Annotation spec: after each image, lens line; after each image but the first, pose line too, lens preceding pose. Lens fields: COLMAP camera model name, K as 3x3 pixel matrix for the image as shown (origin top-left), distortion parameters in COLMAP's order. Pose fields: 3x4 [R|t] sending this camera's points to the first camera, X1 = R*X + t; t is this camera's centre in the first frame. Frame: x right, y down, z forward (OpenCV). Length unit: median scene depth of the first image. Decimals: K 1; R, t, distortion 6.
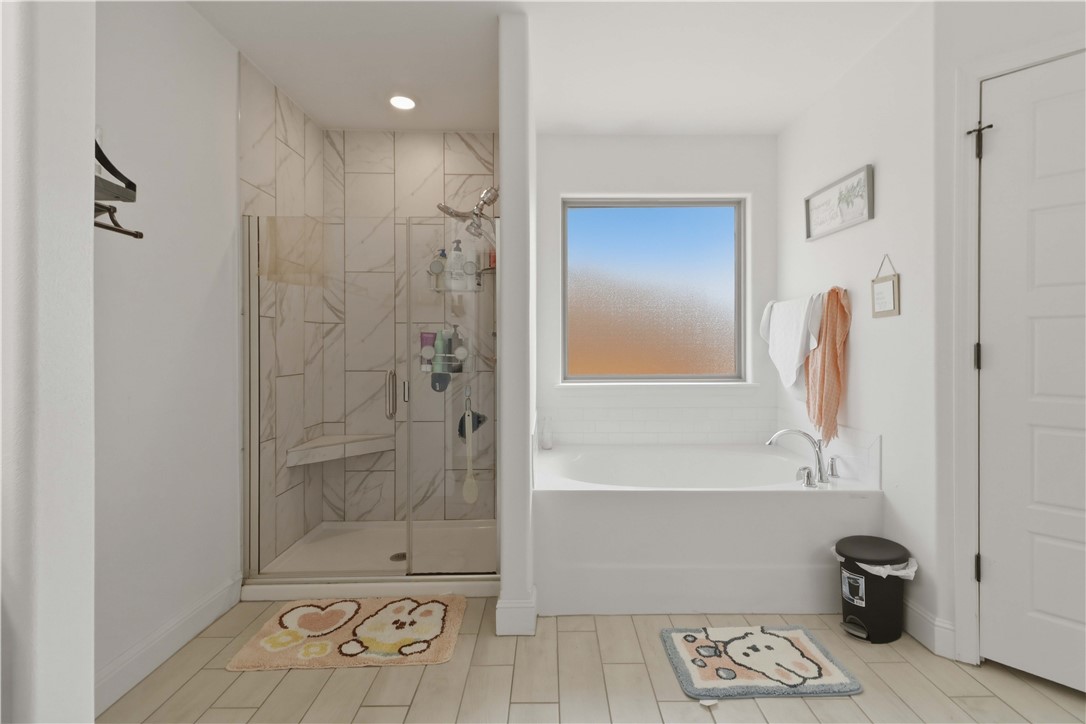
lens RADIAL K [[510.8, 0, 546.2], [0, 510.8, 349.6], [0, 0, 1]] dist [0.003122, -0.000783]
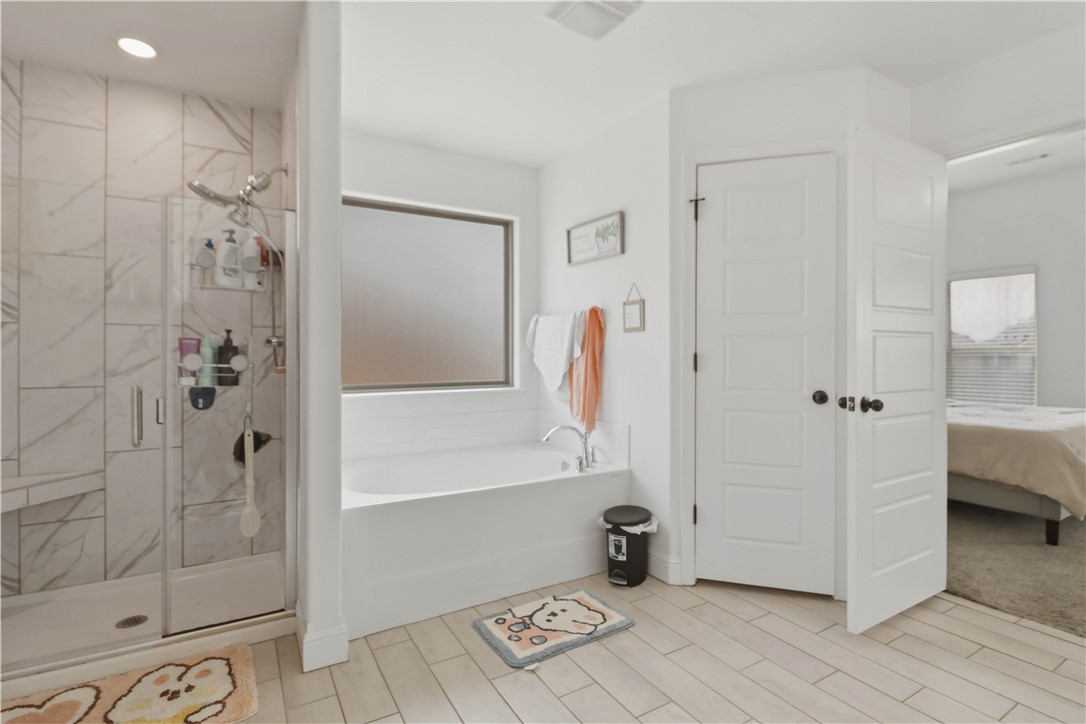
lens RADIAL K [[520.7, 0, 552.0], [0, 520.7, 358.8], [0, 0, 1]] dist [-0.001299, -0.012835]
pose [[0.861281, -0.003168, 0.508119, -0.156094], [0.002012, 0.999994, 0.002824, -0.001305], [-0.508125, -0.001410, 0.861282, -0.015262]]
